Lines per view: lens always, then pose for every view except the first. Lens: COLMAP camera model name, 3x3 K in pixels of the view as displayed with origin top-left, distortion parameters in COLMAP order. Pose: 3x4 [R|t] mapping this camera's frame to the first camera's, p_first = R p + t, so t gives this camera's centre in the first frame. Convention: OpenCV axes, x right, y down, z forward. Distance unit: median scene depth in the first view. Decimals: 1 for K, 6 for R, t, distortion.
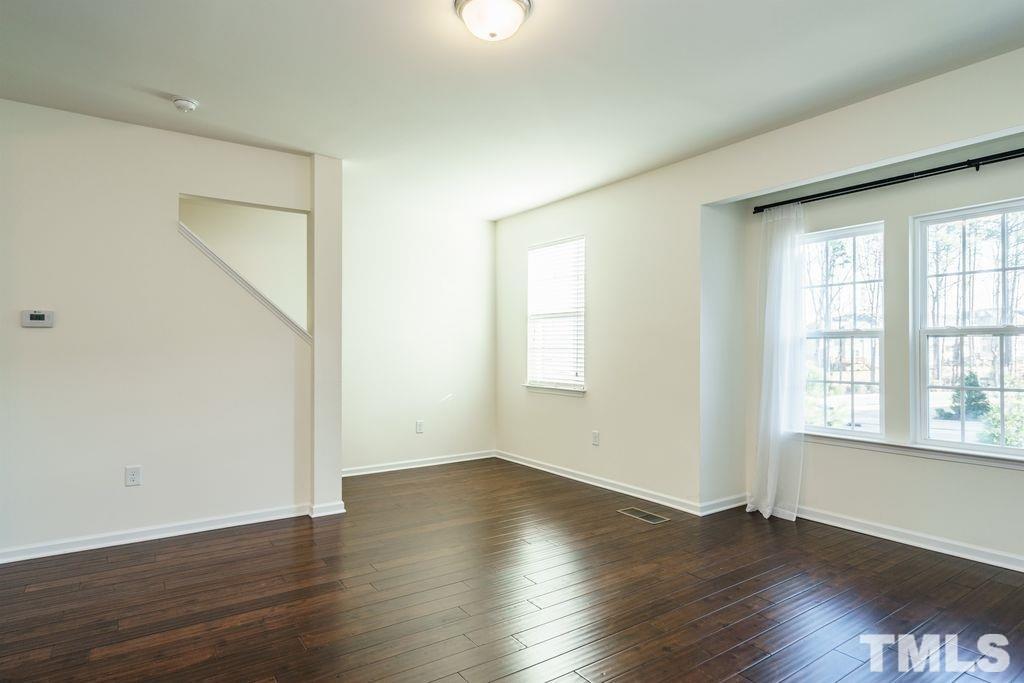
lens RADIAL K [[556.6, 0, 512.0], [0, 556.6, 341.5], [0, 0, 1]] dist [-0.018942, -0.000154]
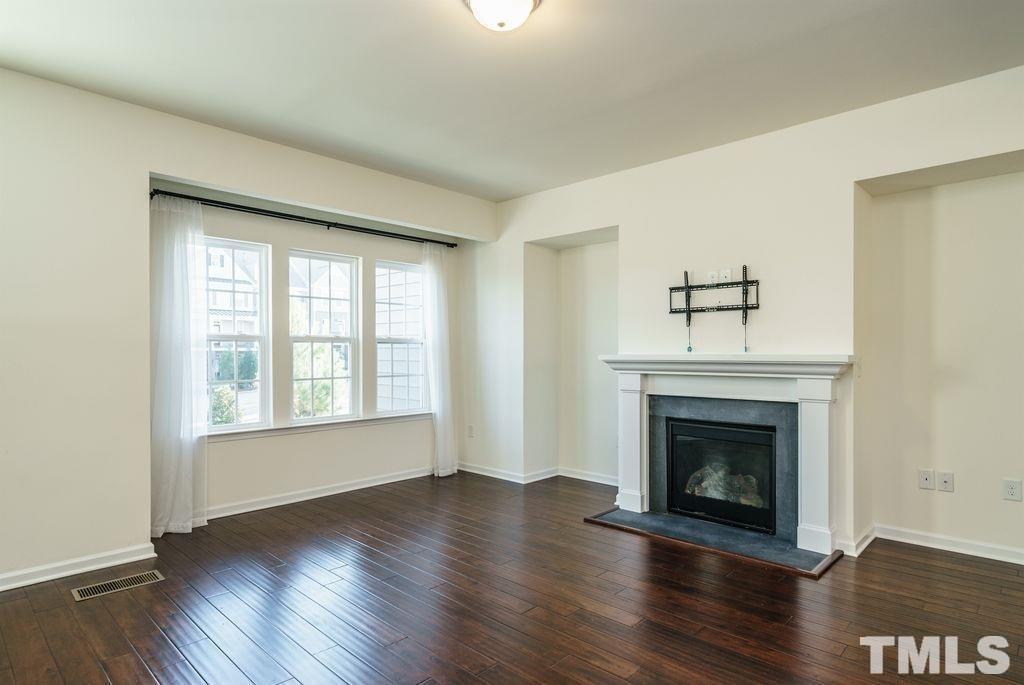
lens RADIAL K [[553.0, 0, 512.3], [0, 553.0, 354.6], [0, 0, 1]] dist [0.001008, 0.000091]
pose [[-0.207127, 0.001030, 0.978314, -0.572884], [-0.007716, 0.999967, -0.002687, 0.018443], [-0.978284, -0.008106, -0.207112, 0.675103]]
